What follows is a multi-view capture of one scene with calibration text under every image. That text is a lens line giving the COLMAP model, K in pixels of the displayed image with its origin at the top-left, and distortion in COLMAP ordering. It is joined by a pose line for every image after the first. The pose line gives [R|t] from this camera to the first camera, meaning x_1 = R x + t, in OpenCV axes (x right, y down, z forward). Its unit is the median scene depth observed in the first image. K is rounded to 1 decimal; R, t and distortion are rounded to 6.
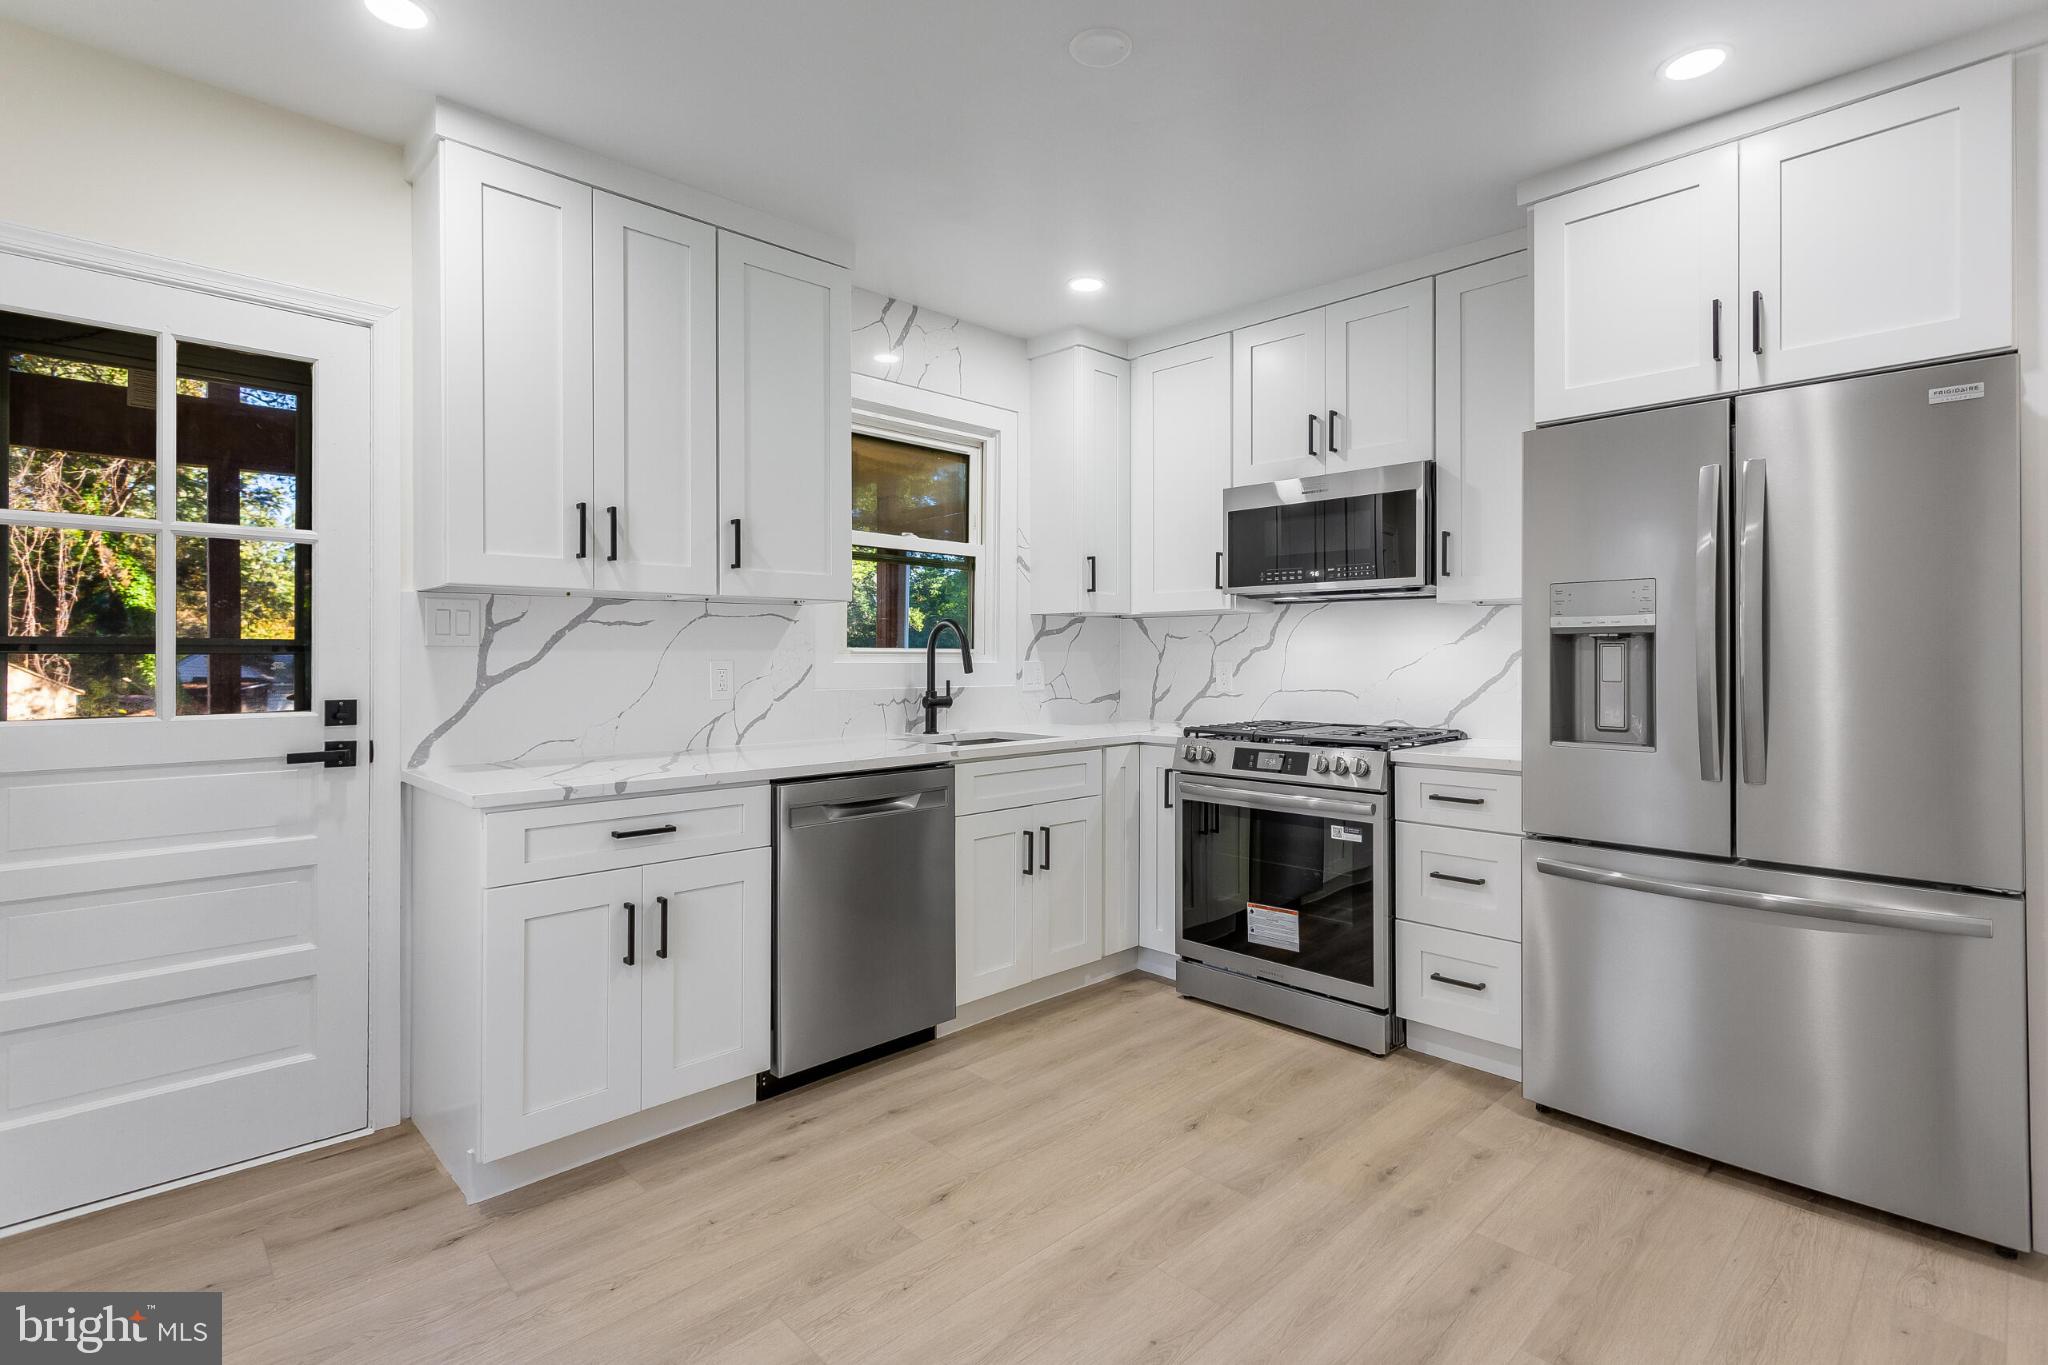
lens RADIAL K [[965.6, 0, 1033.6], [0, 965.6, 658.7], [0, 0, 1]] dist [0.004155, 0.000787]
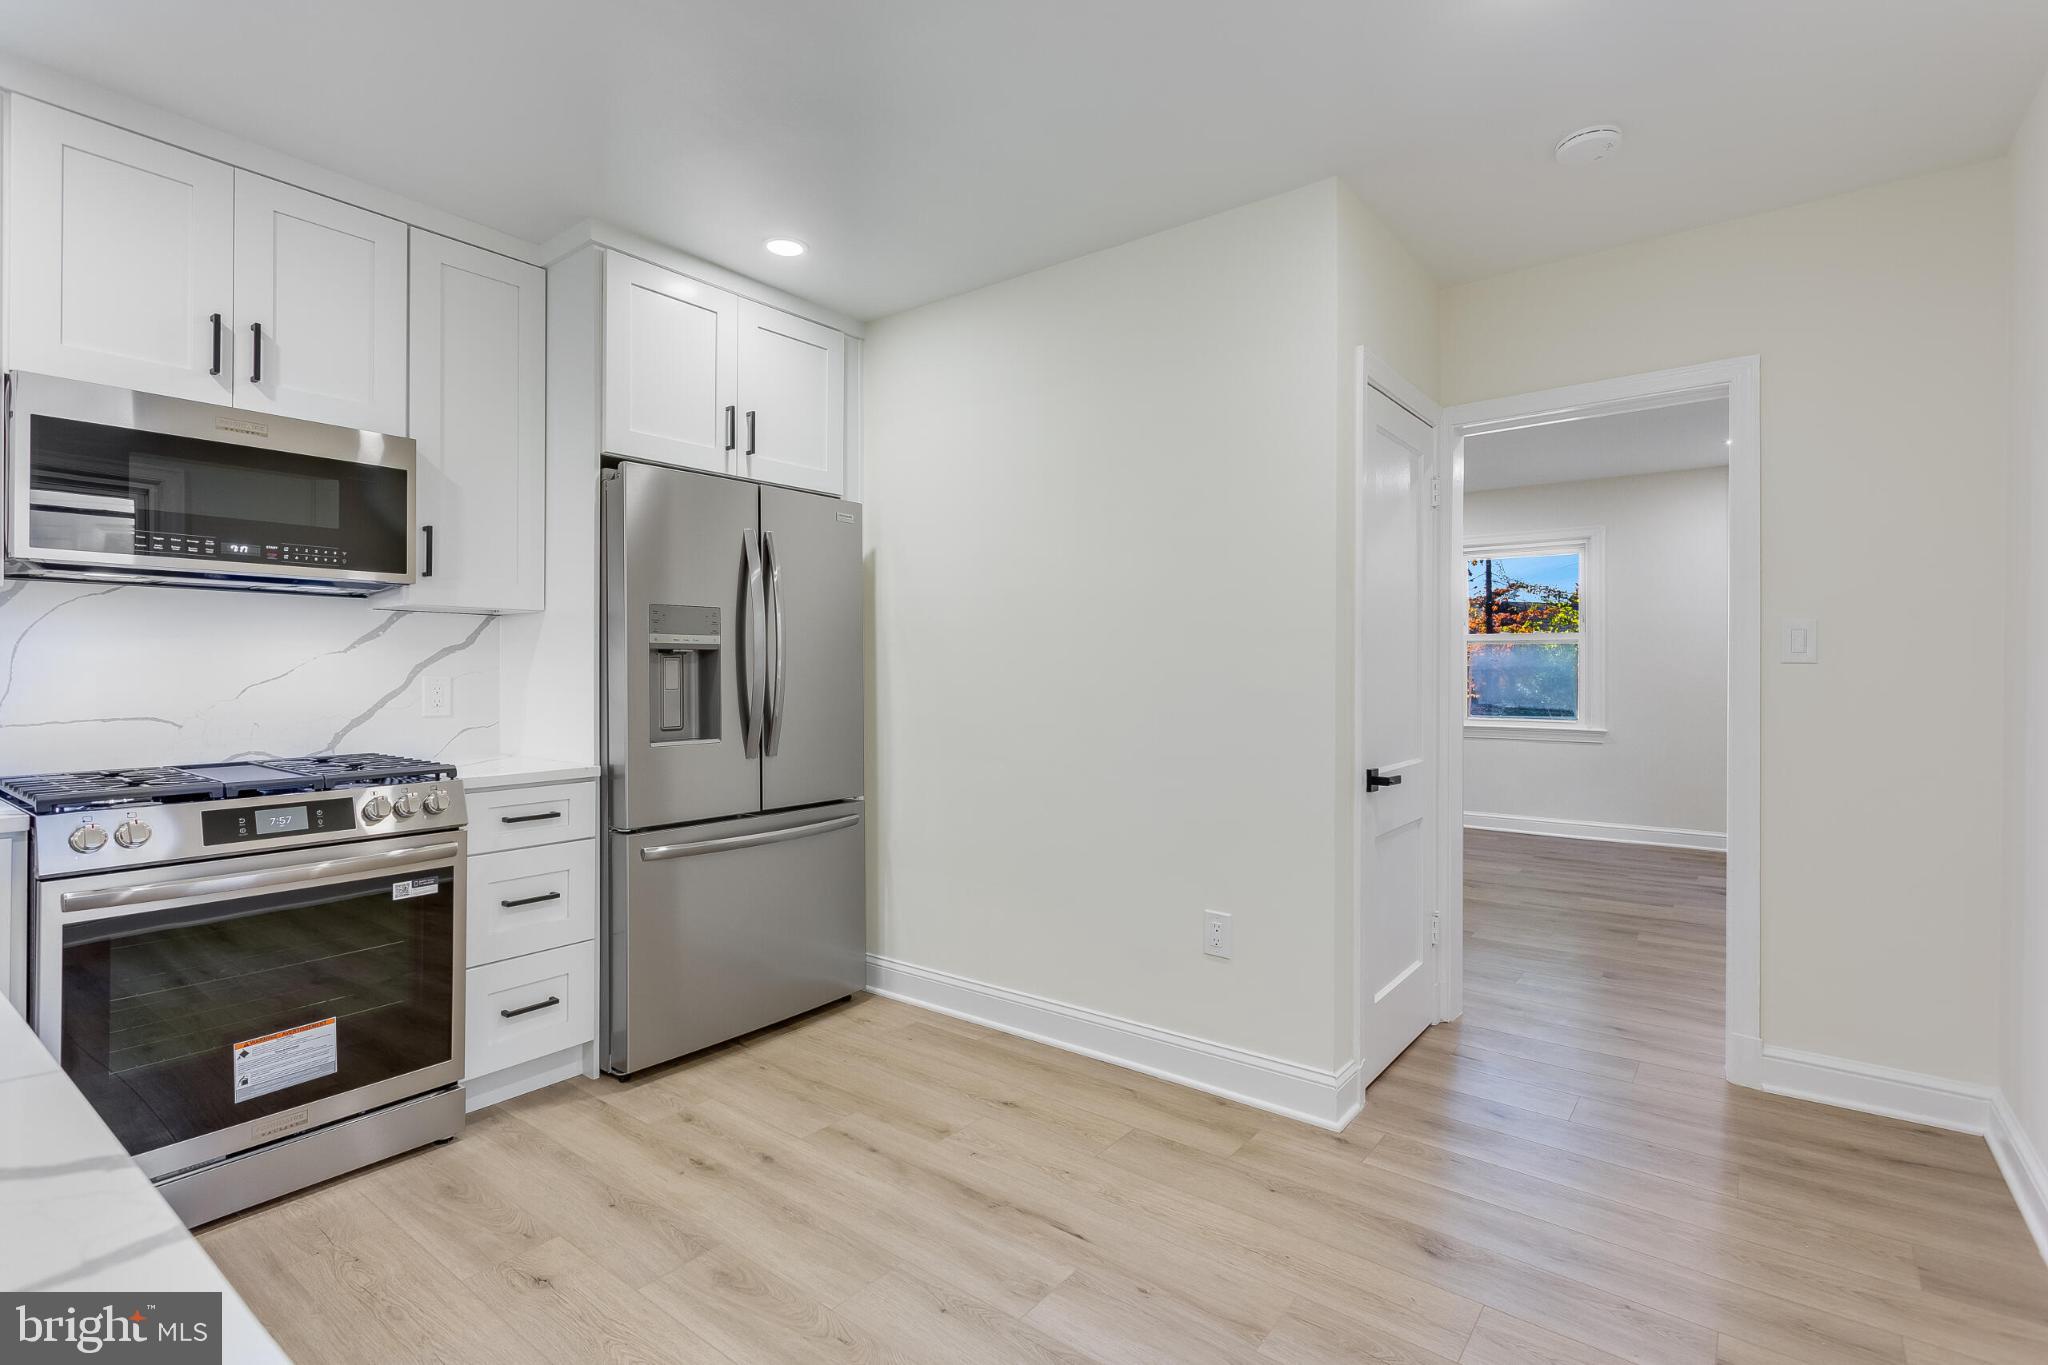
lens RADIAL K [[963.9, 0, 1024.3], [0, 963.9, 670.0], [0, 0, 1]] dist [0.001941, 0.000321]
pose [[-0.141524, -0.002152, 0.989933, -0.558151], [-0.000636, 0.999998, 0.002083, -0.002978], [-0.989935, -0.000335, -0.141525, 0.628305]]
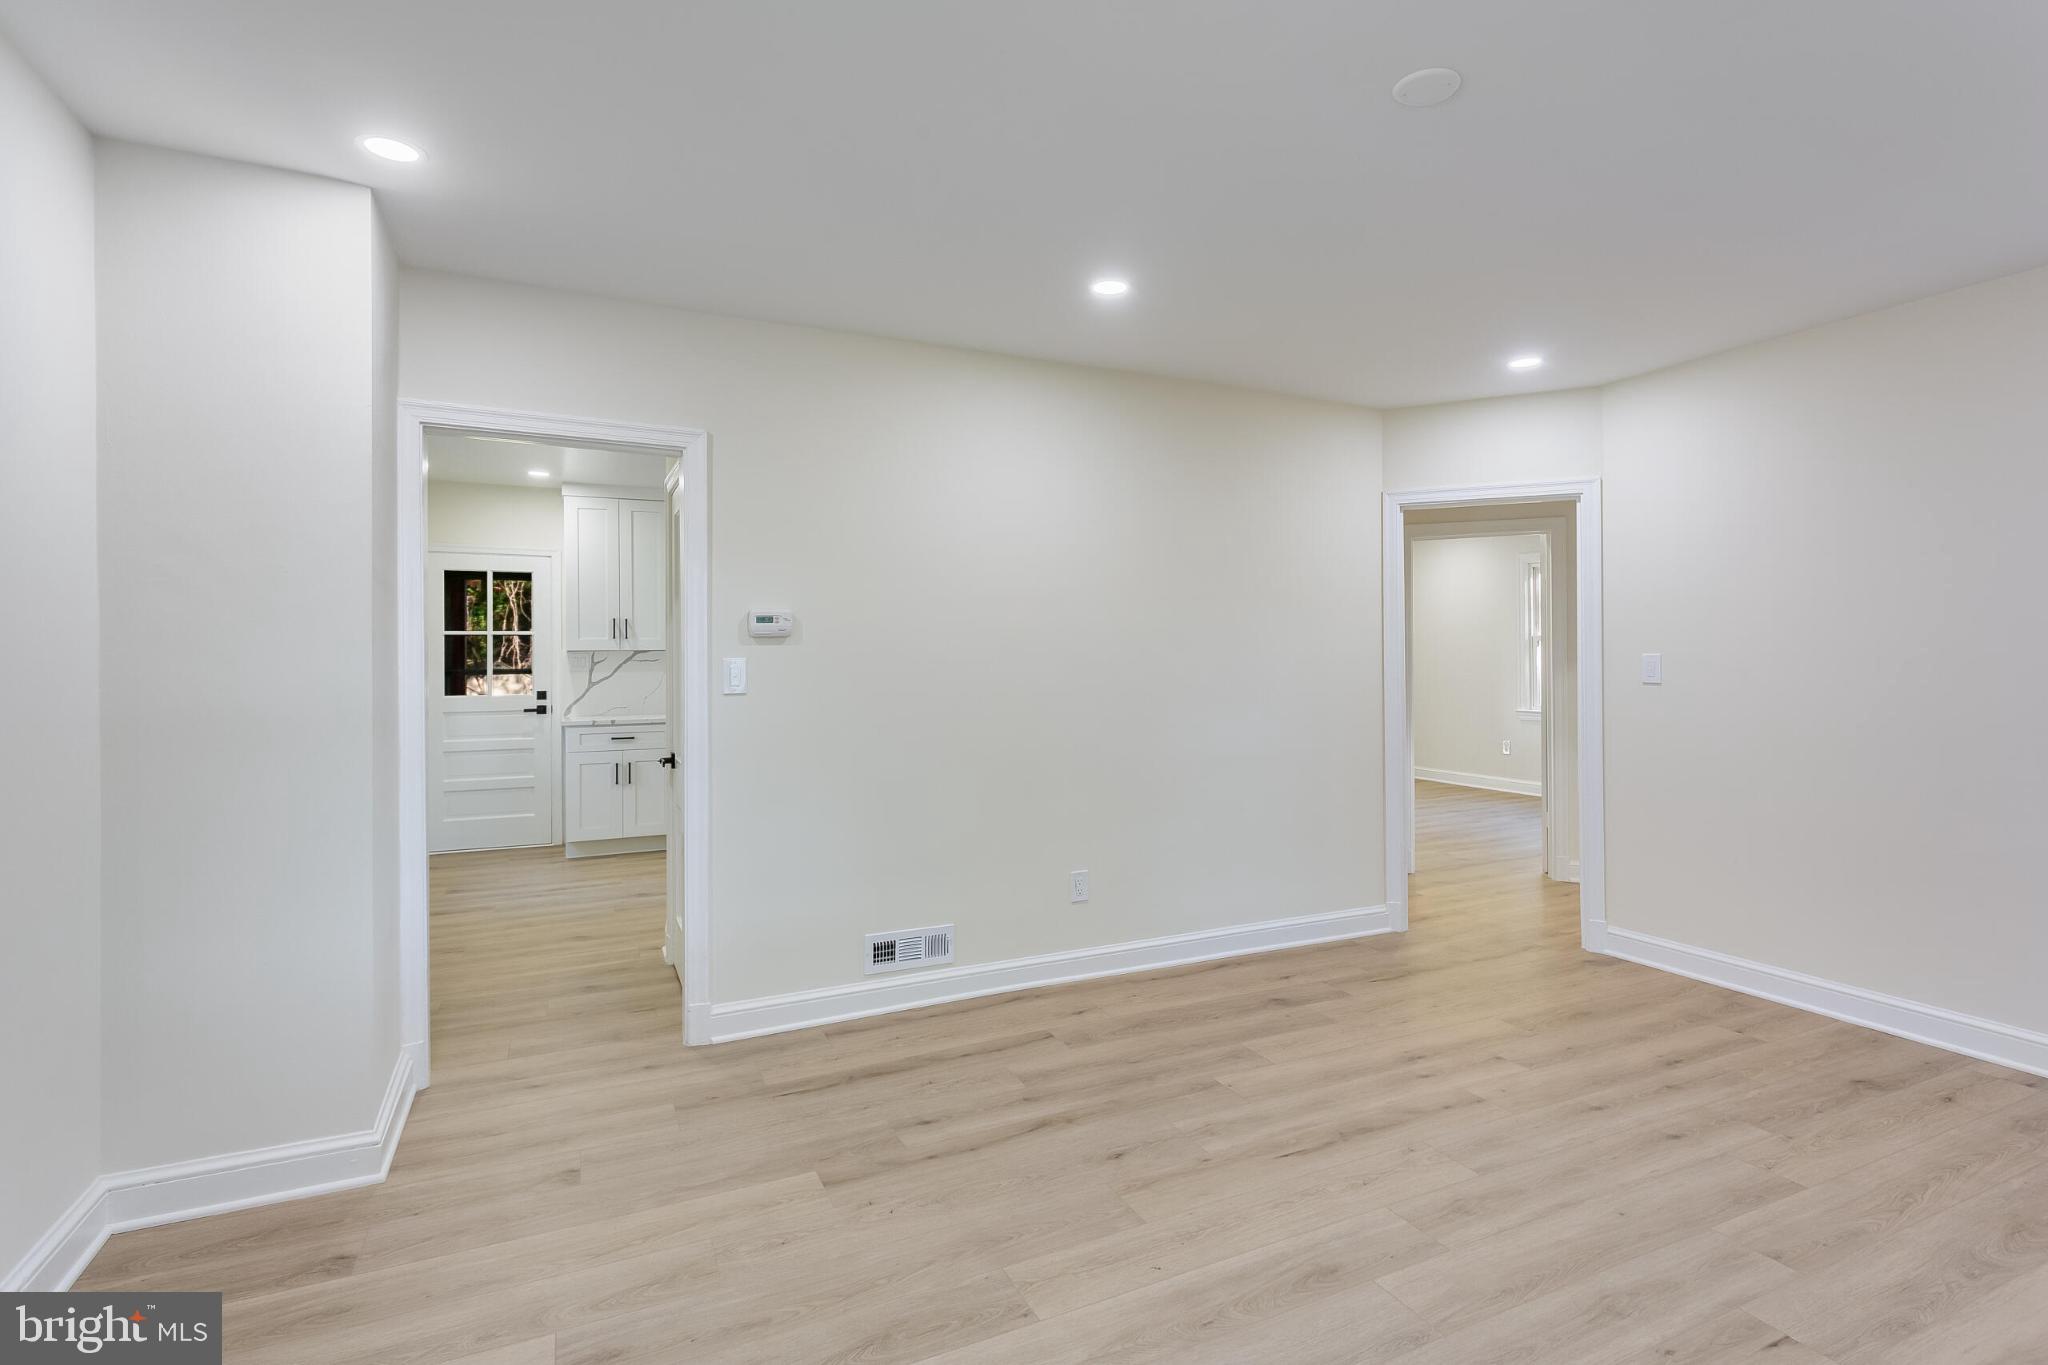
lens RADIAL K [[965.6, 0, 1033.6], [0, 965.6, 658.7], [0, 0, 1]] dist [0.004155, 0.000787]
pose [[0.947263, -0.002578, -0.320448, 1.310859], [0.004091, 0.999983, 0.004049, -0.047558], [0.320432, -0.005146, 0.947258, -1.028730]]
